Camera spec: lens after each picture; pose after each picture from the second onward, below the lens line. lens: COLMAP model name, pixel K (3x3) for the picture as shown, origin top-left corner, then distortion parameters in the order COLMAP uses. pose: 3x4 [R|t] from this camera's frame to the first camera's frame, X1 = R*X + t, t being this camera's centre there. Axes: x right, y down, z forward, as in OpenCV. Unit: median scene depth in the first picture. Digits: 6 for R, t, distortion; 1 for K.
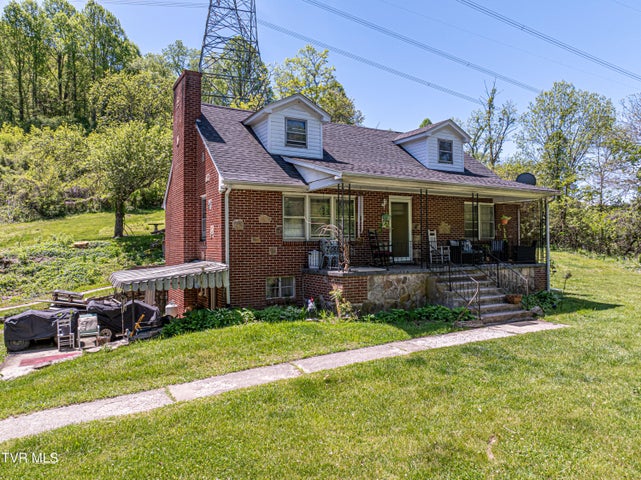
lens RADIAL K [[454.0, 0, 323.9], [0, 454.0, 236.1], [0, 0, 1]] dist [-0.054358, 0.028274]
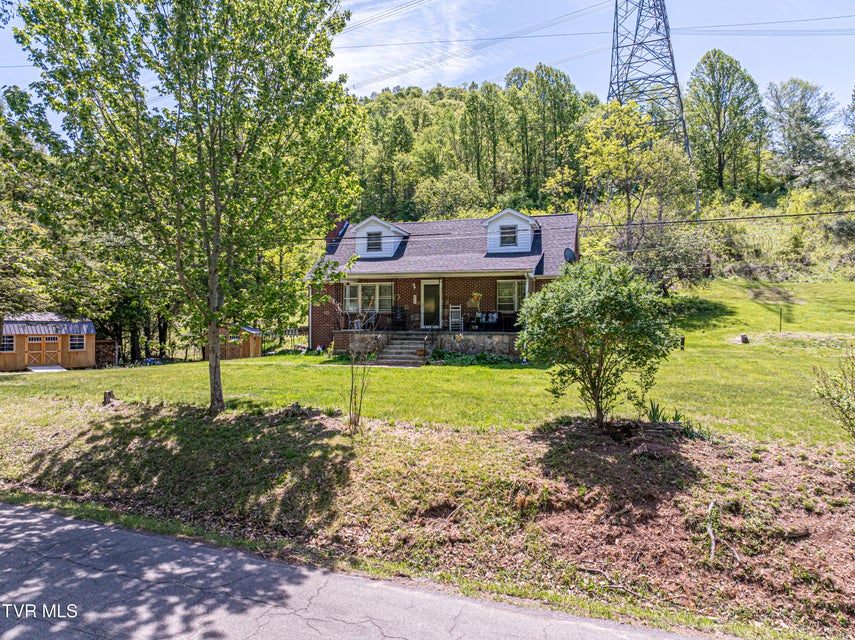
lens RADIAL K [[605.6, 0, 430.0], [0, 605.6, 312.2], [0, 0, 1]] dist [-0.054358, 0.028274]
pose [[0.690089, -0.010726, -0.723645, 1.454828], [0.003815, 0.999930, -0.011182, 0.027021], [0.723715, 0.004956, 0.690082, -0.234809]]
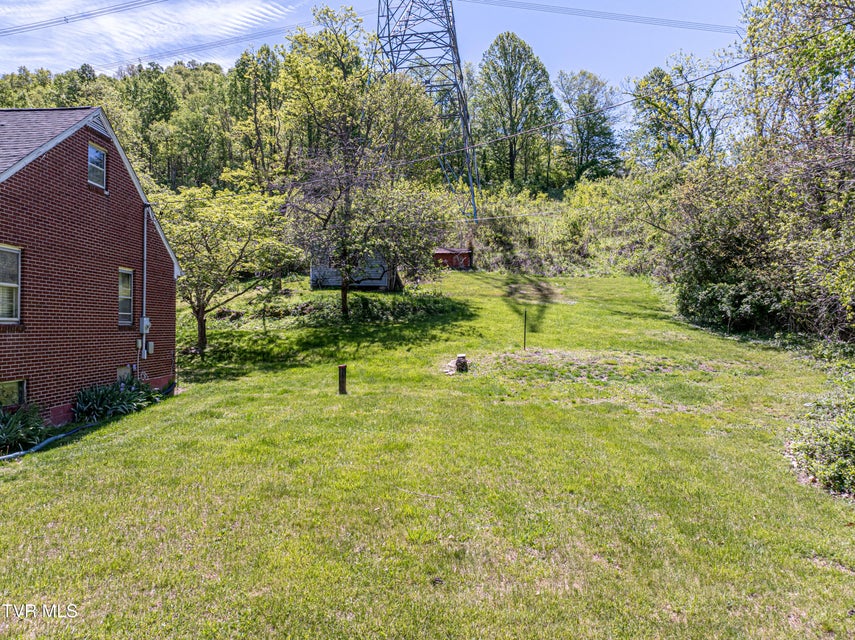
lens RADIAL K [[605.6, 0, 424.8], [0, 605.6, 321.0], [0, 0, 1]] dist [-0.054358, 0.028274]
pose [[0.863214, -0.002445, -0.504832, 1.252674], [0.005991, 0.999967, 0.005402, 0.007568], [0.504802, -0.007688, 0.863201, 0.911076]]
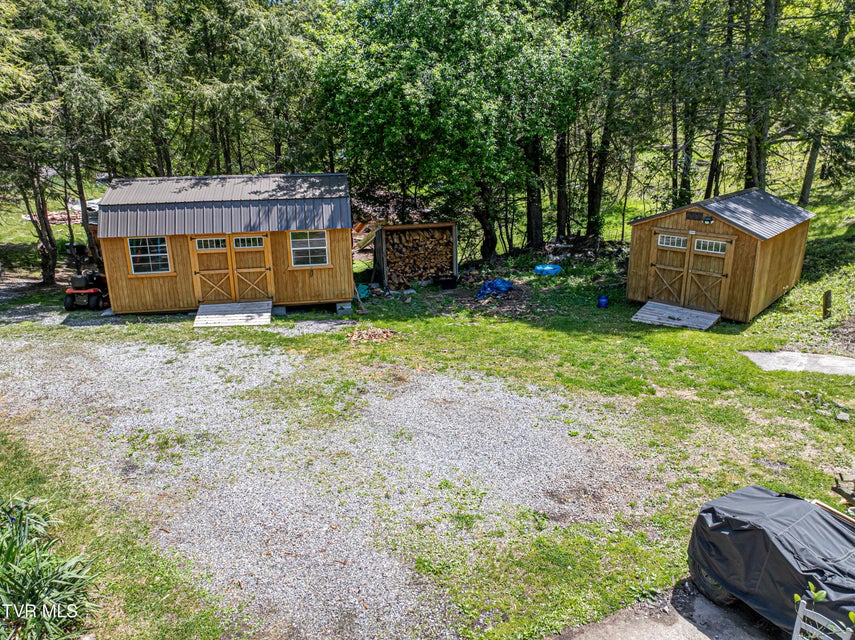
lens RADIAL K [[605.6, 0, 426.7], [0, 605.6, 319.9], [0, 0, 1]] dist [-0.054358, 0.028274]
pose [[-0.099747, 0.306627, -0.946589, -0.241241], [0.029699, 0.951827, 0.305195, -0.079327], [0.994570, 0.002330, -0.104048, 0.703824]]
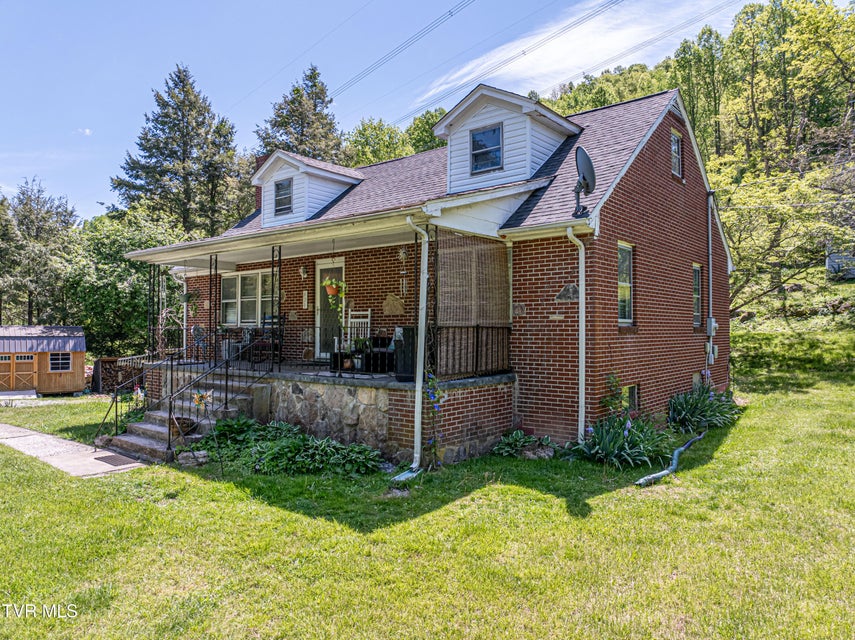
lens RADIAL K [[605.6, 0, 426.5], [0, 605.6, 321.3], [0, 0, 1]] dist [-0.054358, 0.028274]
pose [[0.358752, -0.008645, -0.933393, 1.022618], [0.013634, 0.999899, -0.004021, 0.006598], [0.933333, -0.011283, 0.358833, 0.817199]]
